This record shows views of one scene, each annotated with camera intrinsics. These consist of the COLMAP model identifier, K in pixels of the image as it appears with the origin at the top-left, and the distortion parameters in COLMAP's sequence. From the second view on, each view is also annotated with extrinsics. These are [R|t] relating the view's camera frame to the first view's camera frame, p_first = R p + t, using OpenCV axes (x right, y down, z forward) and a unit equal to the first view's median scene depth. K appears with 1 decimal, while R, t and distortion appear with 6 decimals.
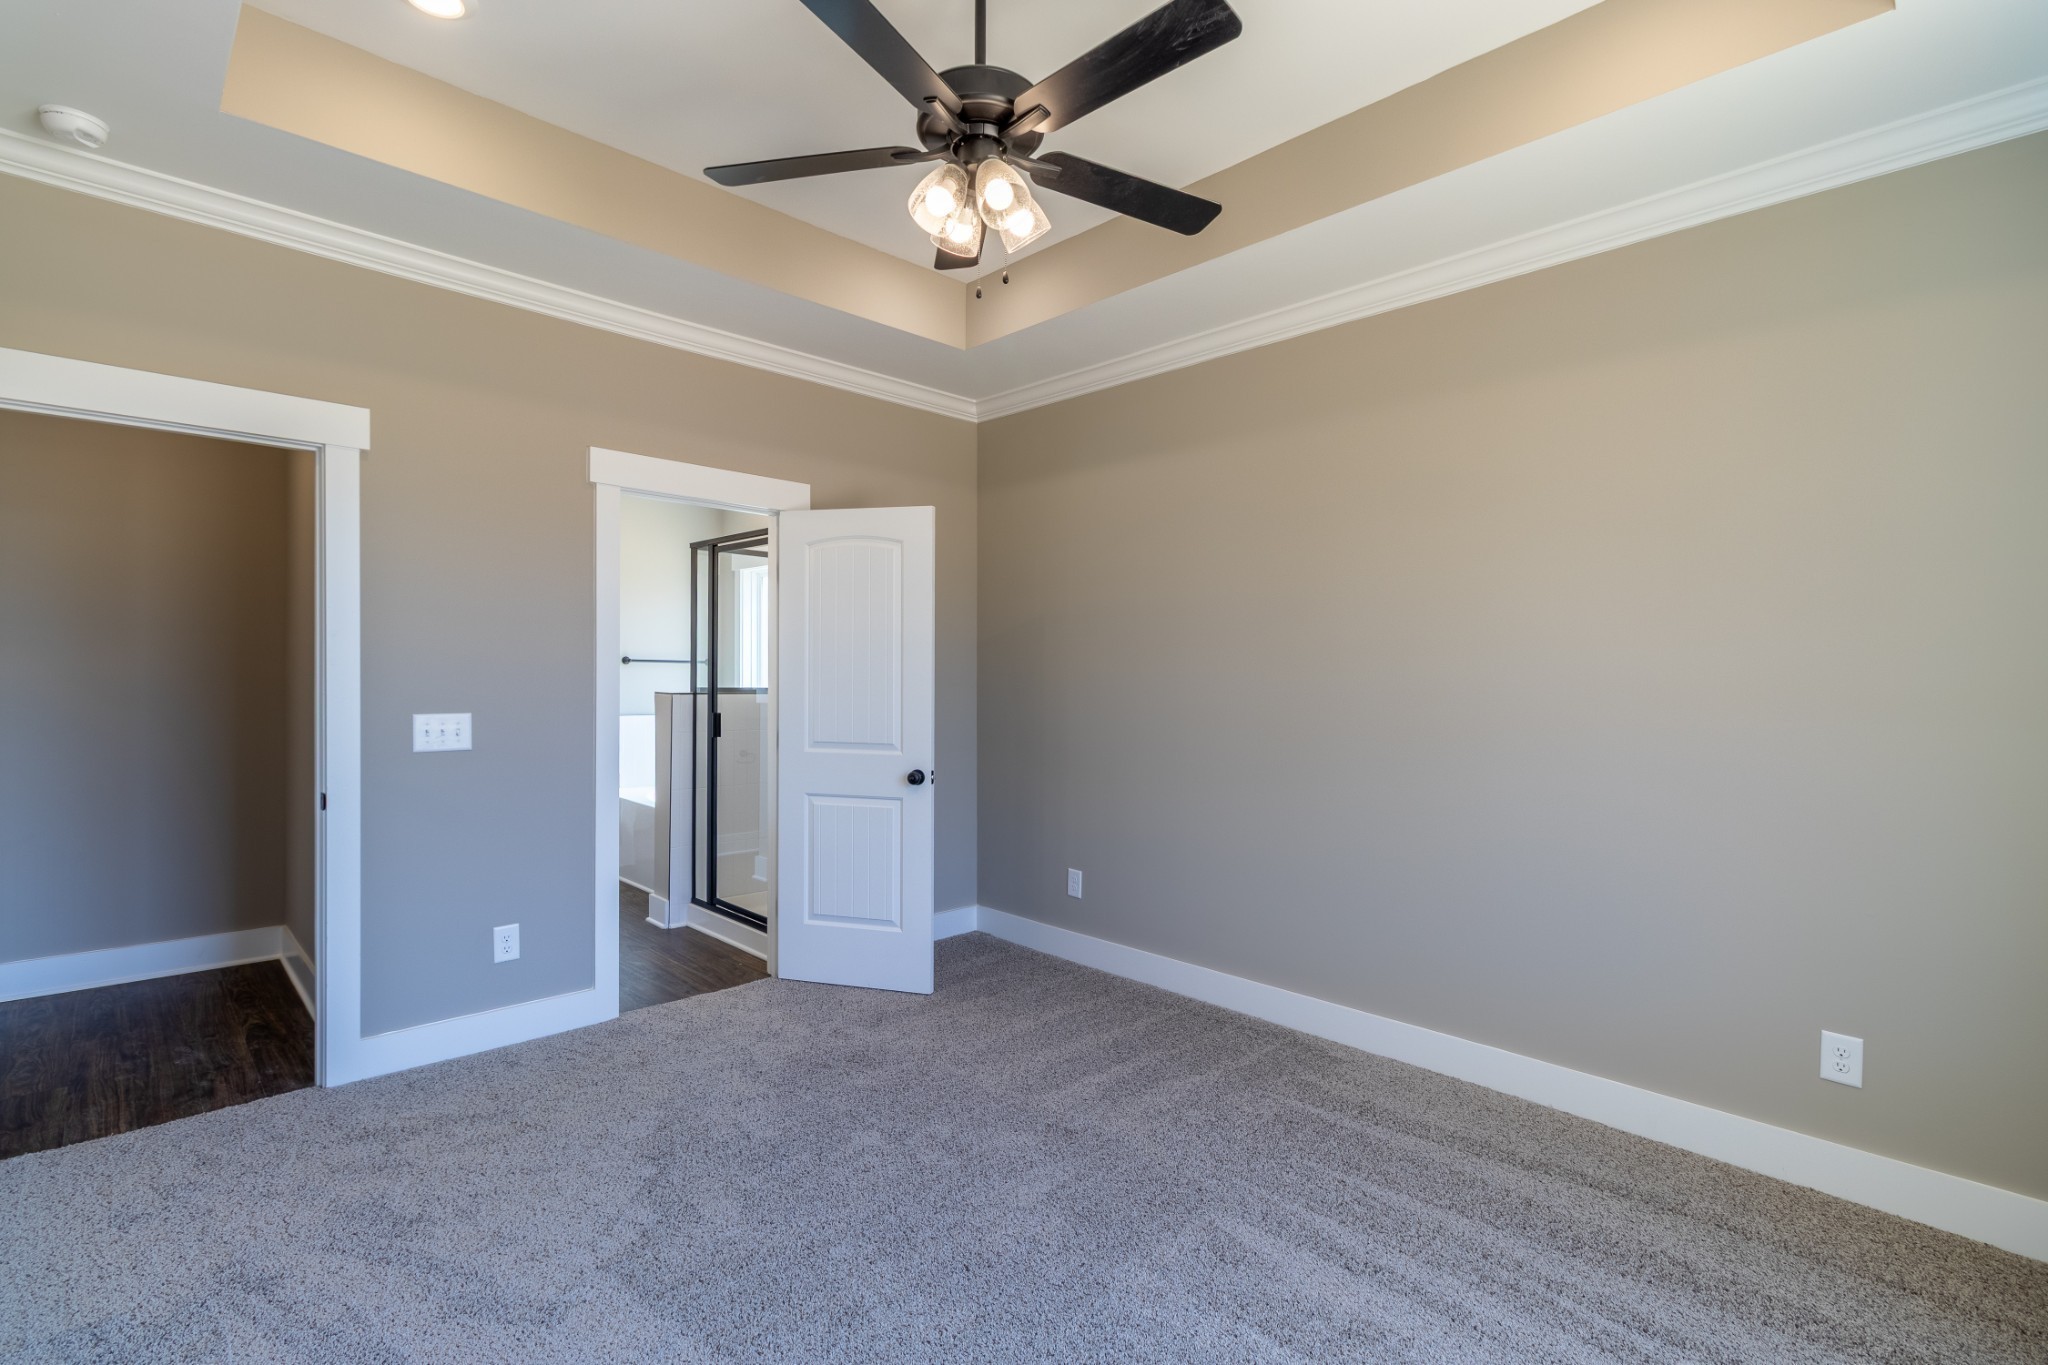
lens RADIAL K [[940.3, 0, 1028.6], [0, 940.3, 660.1], [0, 0, 1]] dist [0.001350, 0.000708]
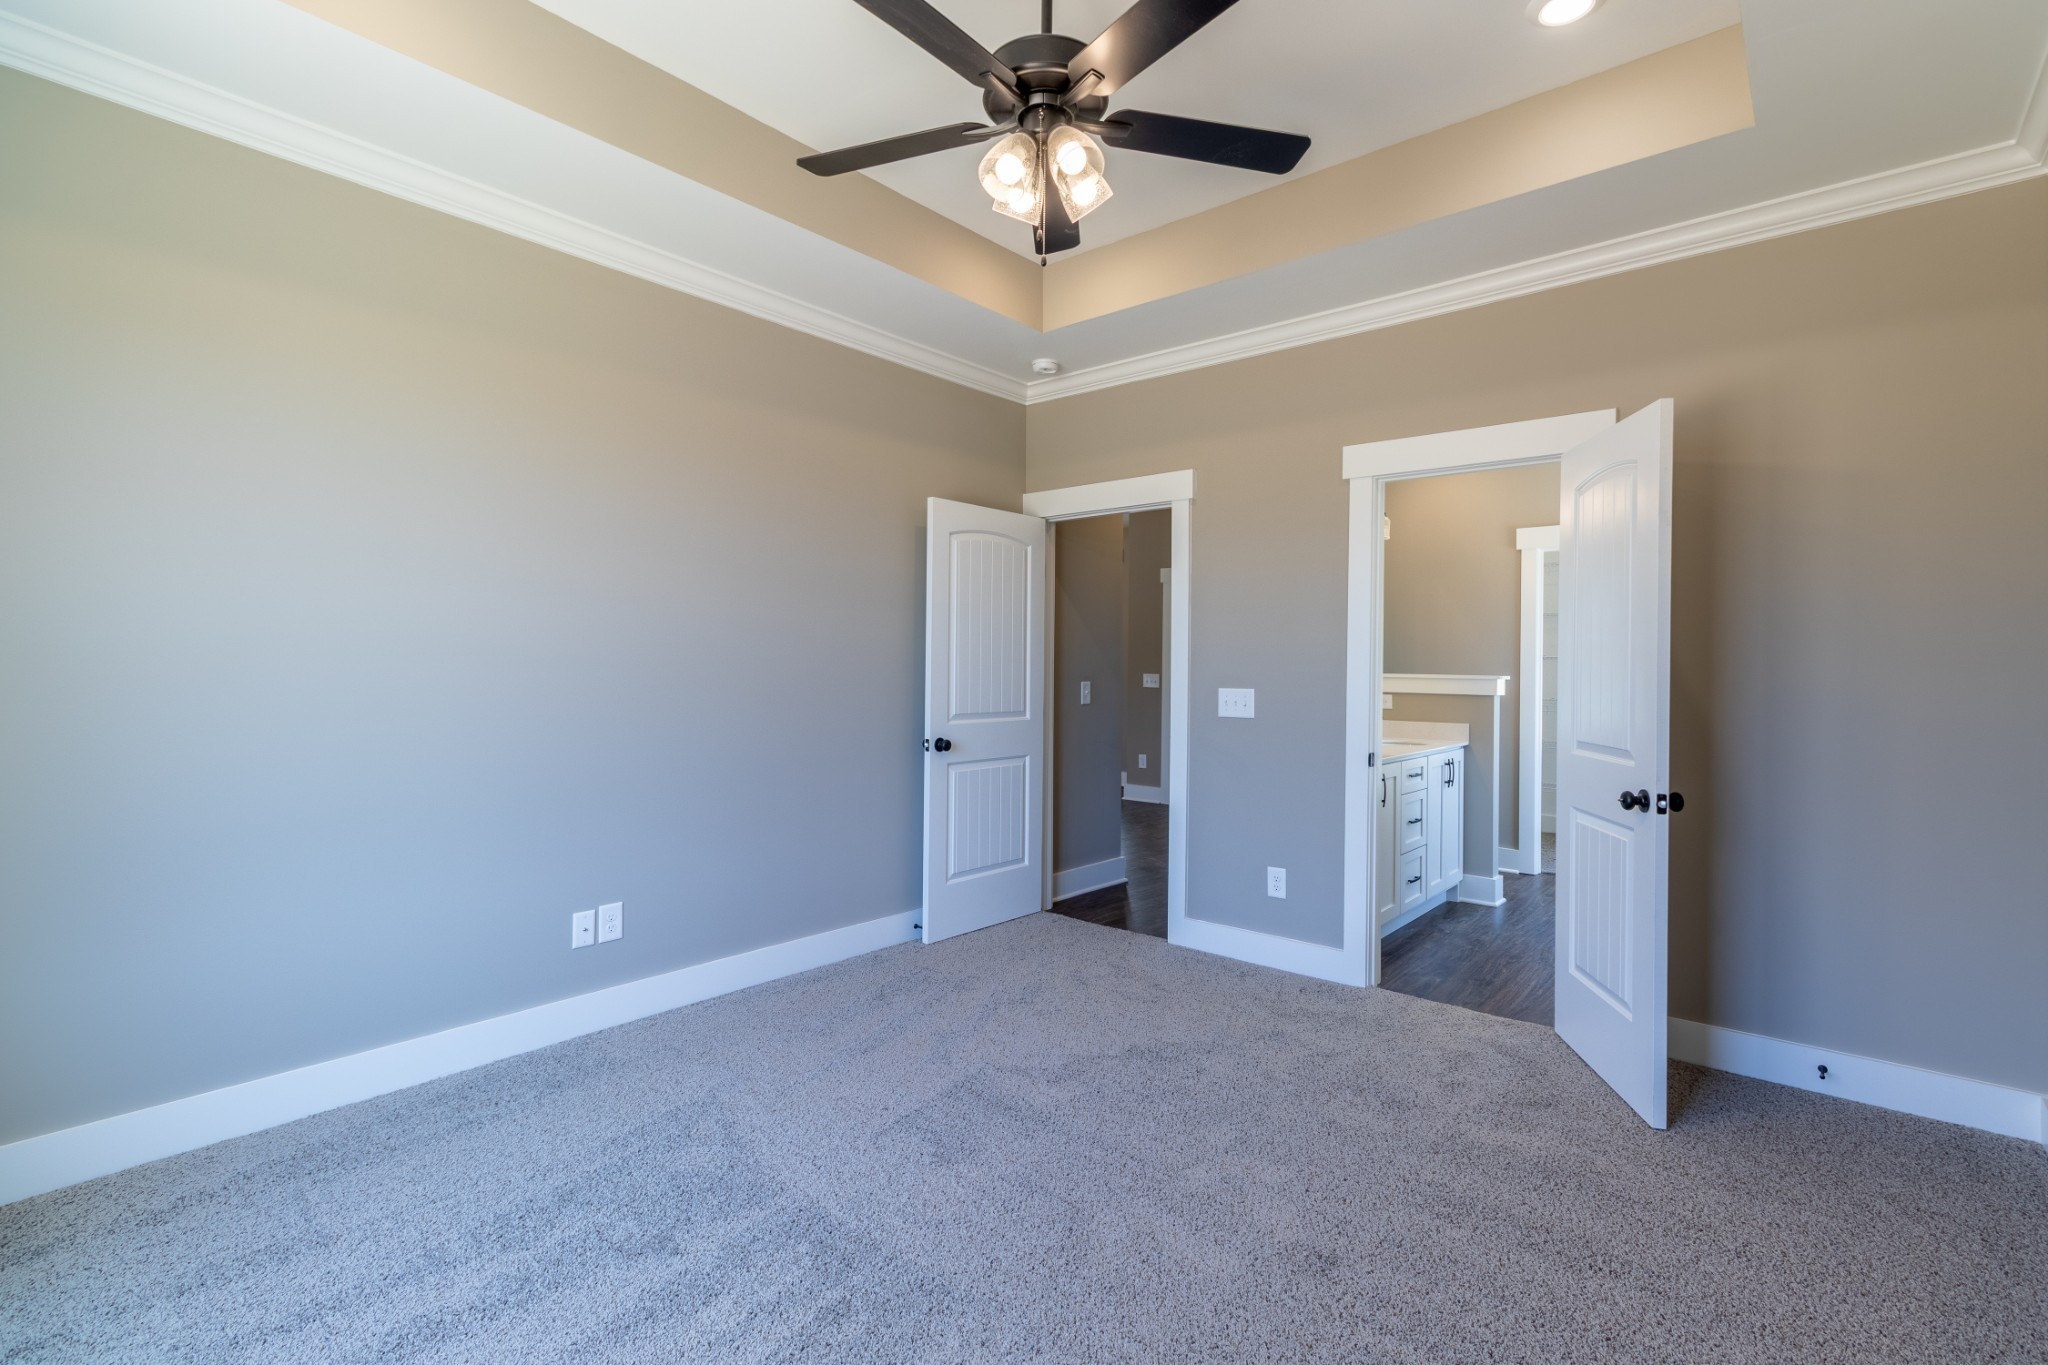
lens RADIAL K [[940.3, 0, 1028.6], [0, 940.3, 660.1], [0, 0, 1]] dist [0.001350, 0.000708]
pose [[0.103002, -0.016863, -0.994538, 0.629143], [0.002686, 0.999857, -0.016675, 0.038250], [0.994677, -0.000954, 0.103033, 0.583208]]
